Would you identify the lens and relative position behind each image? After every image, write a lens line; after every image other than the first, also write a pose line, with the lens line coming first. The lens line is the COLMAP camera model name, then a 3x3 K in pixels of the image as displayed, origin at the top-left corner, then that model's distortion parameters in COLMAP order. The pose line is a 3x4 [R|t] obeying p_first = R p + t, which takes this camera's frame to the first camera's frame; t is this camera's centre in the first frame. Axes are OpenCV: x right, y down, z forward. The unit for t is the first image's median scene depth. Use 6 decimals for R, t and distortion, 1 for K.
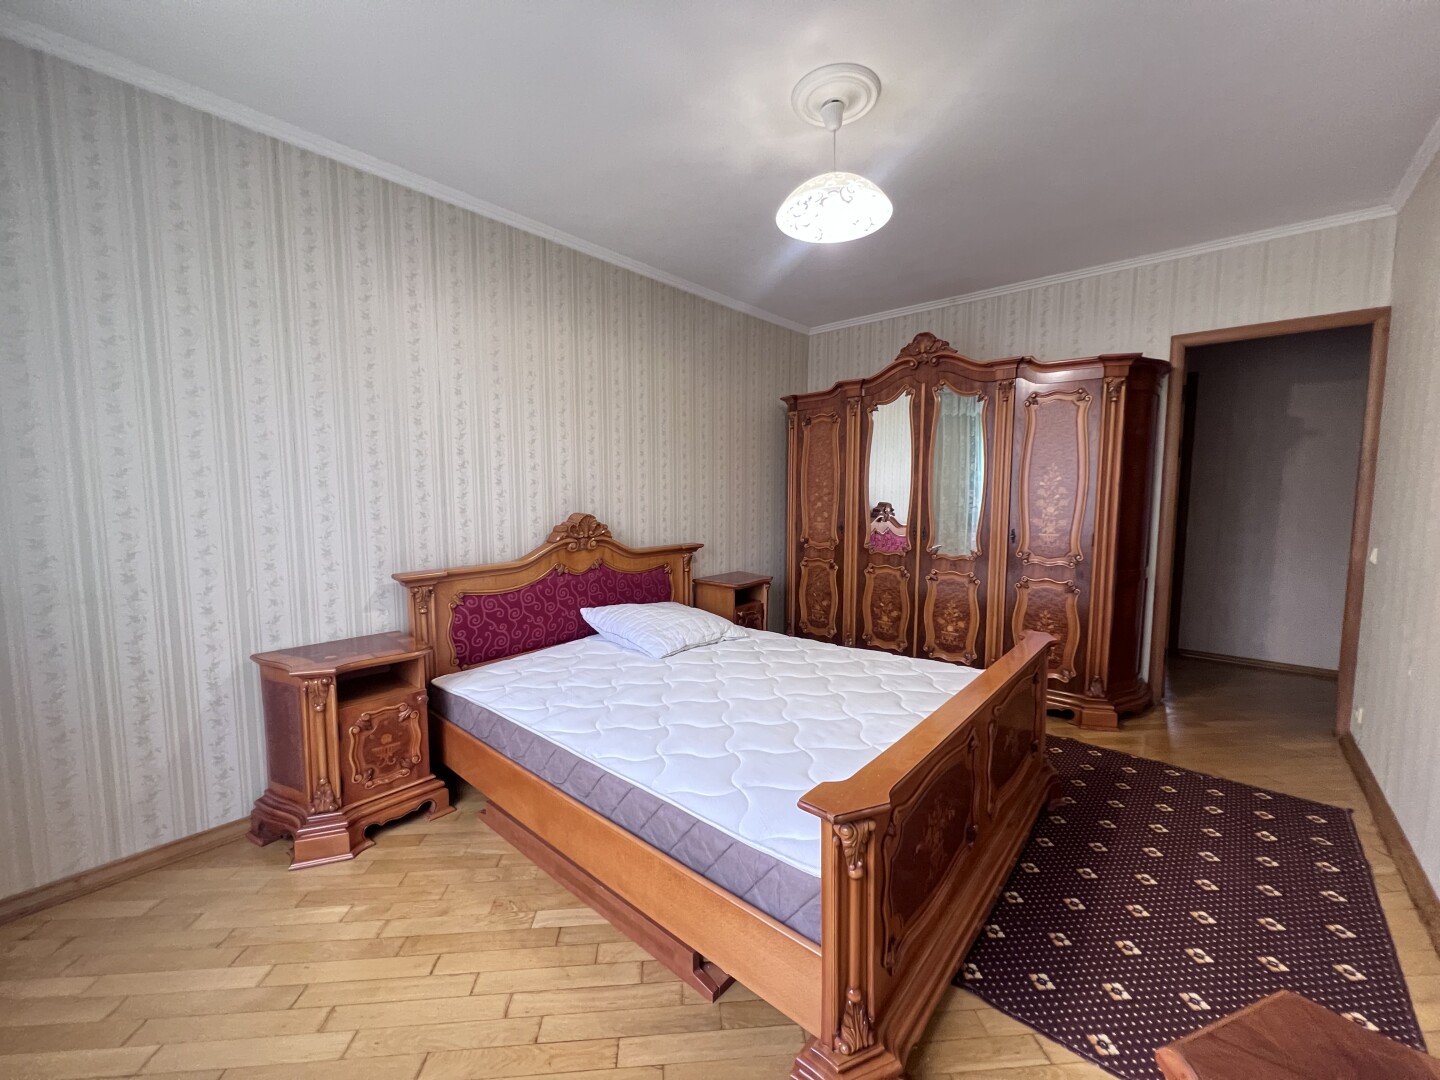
lens RADIAL K [[578.9, 0, 724.1], [0, 578.9, 539.8], [0, 0, 1]] dist [0.000855, 0.000500]
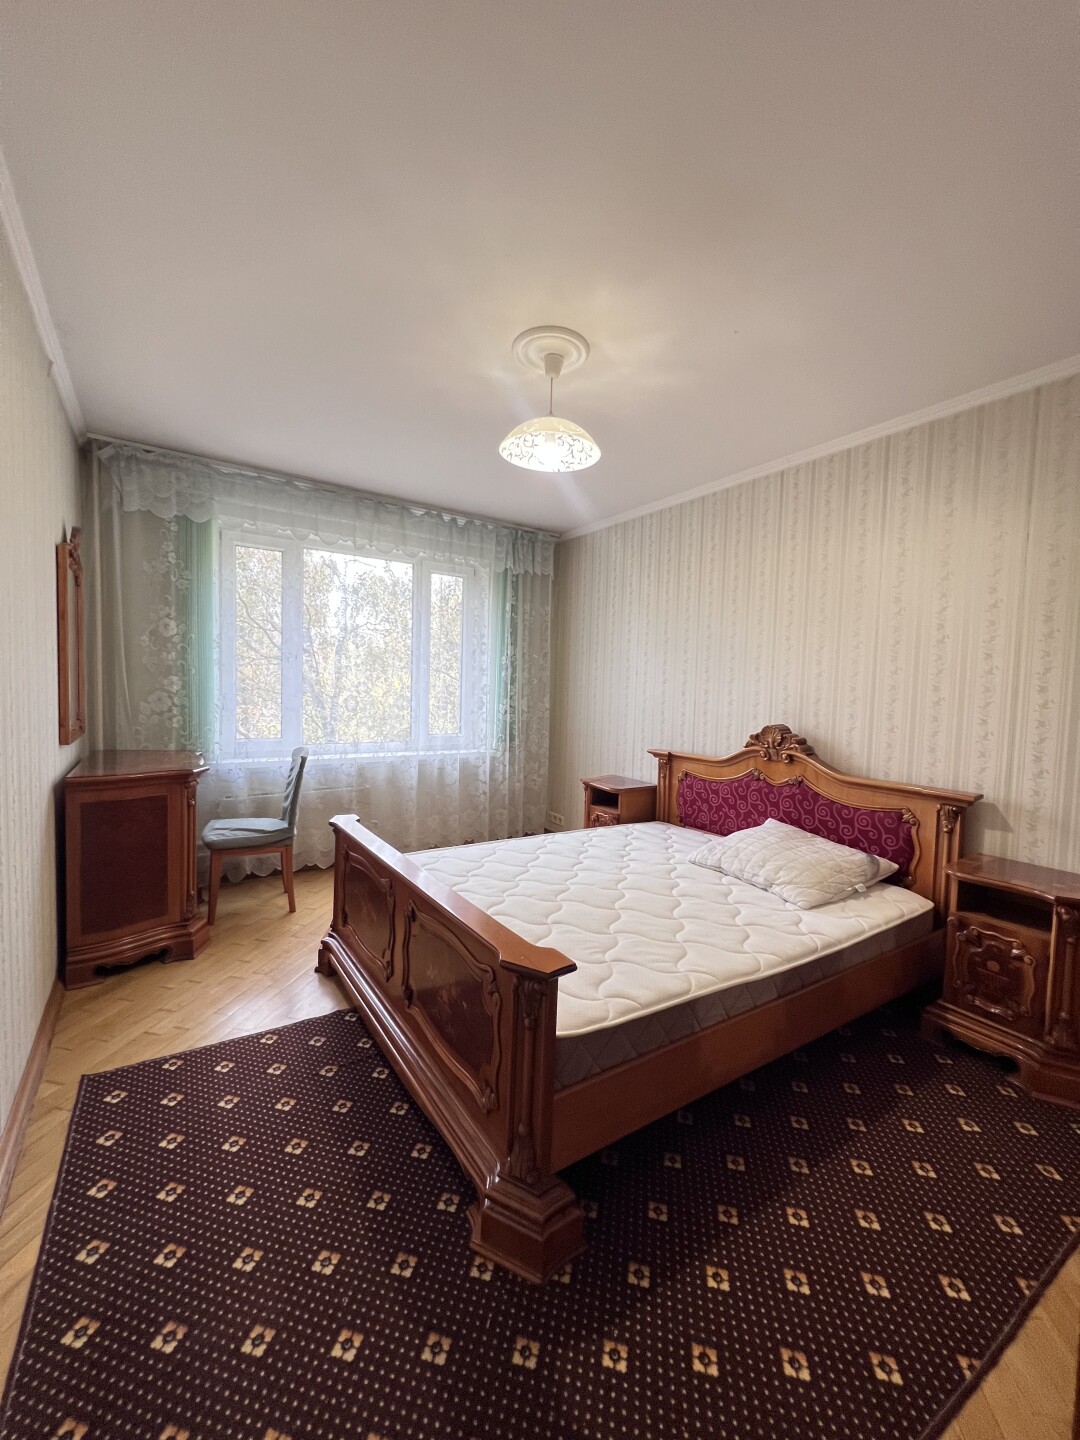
lens RADIAL K [[578.9, 0, 539.5], [0, 578.9, 718.2], [0, 0, 1]] dist [0.000855, 0.000500]
pose [[-0.275812, 0.044080, -0.960200, 0.736911], [-0.111701, 0.990710, 0.077566, -0.078231], [0.954699, 0.128649, -0.268326, 0.769890]]
